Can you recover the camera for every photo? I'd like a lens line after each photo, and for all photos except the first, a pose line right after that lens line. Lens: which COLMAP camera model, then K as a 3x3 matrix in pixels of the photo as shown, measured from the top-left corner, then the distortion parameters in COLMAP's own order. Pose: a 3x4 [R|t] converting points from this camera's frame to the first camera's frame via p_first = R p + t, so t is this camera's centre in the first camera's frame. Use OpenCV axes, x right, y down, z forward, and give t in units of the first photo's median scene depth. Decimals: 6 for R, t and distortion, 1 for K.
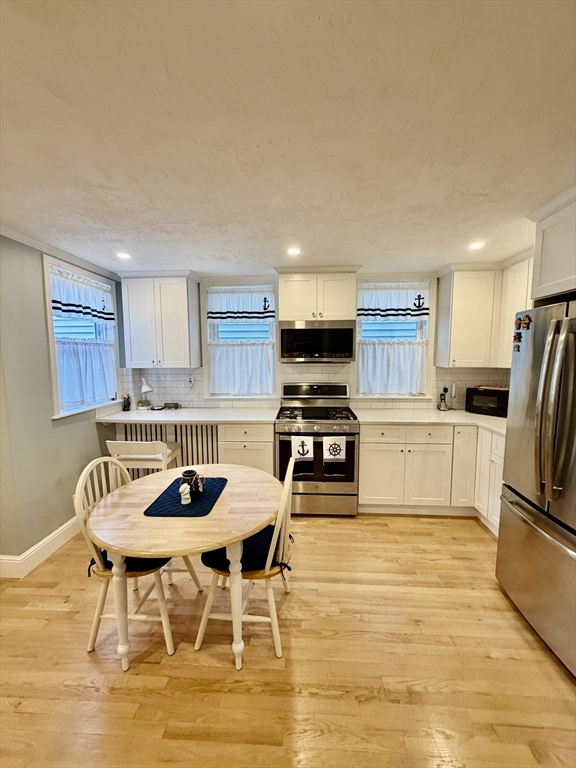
lens RADIAL K [[307.5, 0, 288.4], [0, 307.5, 381.2], [0, 0, 1]] dist [-0.001394, -0.000563]
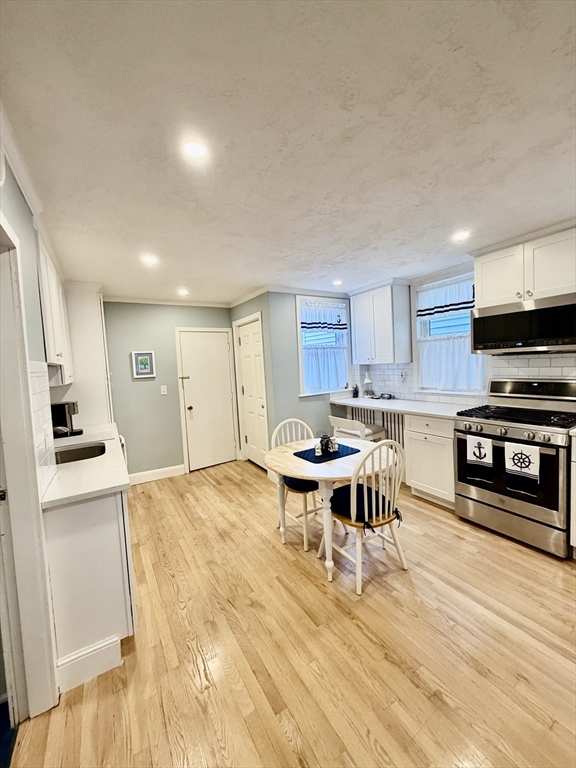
lens RADIAL K [[307.5, 0, 281.9], [0, 307.5, 380.8], [0, 0, 1]] dist [-0.001394, -0.000563]
pose [[0.554706, 0.025288, -0.831662, 0.463175], [-0.022141, 0.999633, 0.015628, 0.014945], [0.831752, 0.009745, 0.555062, 0.028560]]
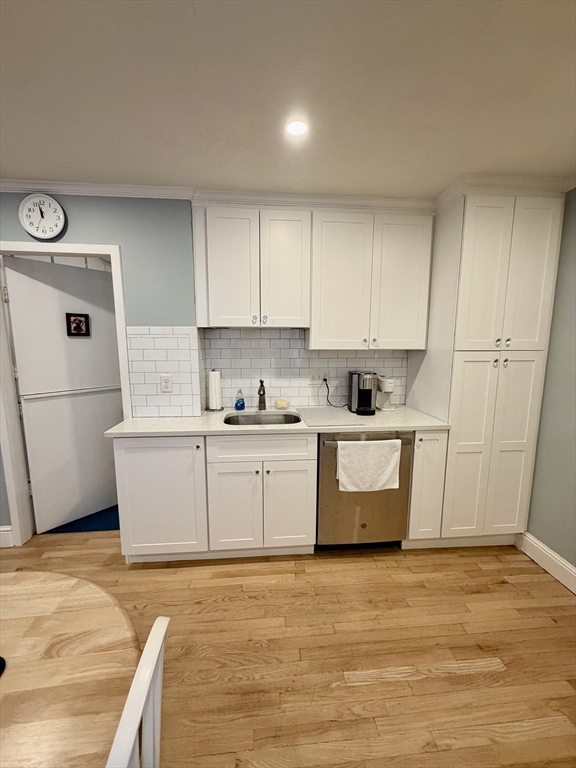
lens RADIAL K [[307.5, 0, 287.1], [0, 307.5, 384.7], [0, 0, 1]] dist [-0.001394, -0.000563]
pose [[-0.988663, 0.021125, -0.148659, -0.457235], [-0.014712, 0.971661, 0.235919, -0.035998], [0.149430, 0.235431, -0.960335, 0.774665]]
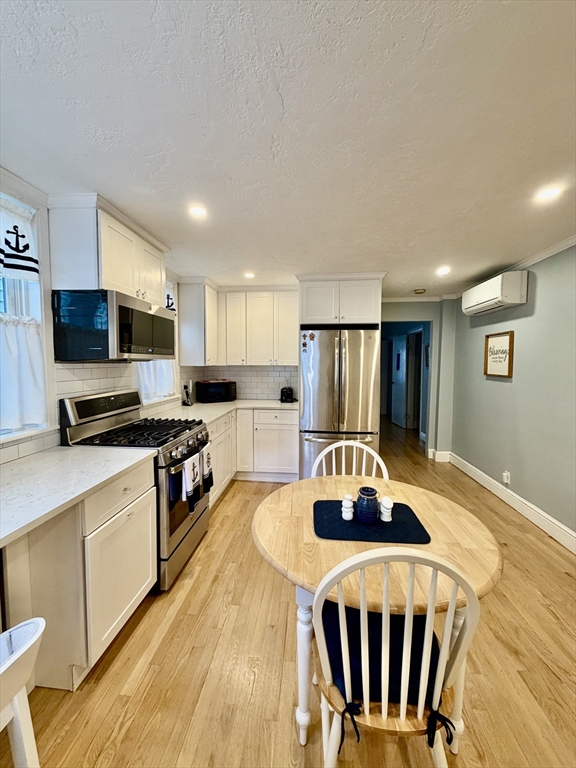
lens RADIAL K [[307.5, 0, 287.6], [0, 307.5, 381.7], [0, 0, 1]] dist [-0.001394, -0.000563]
pose [[0.029662, -0.058953, 0.997820, -0.688522], [0.085894, 0.994717, 0.056216, -0.025719], [-0.995863, 0.084039, 0.034569, 0.722835]]
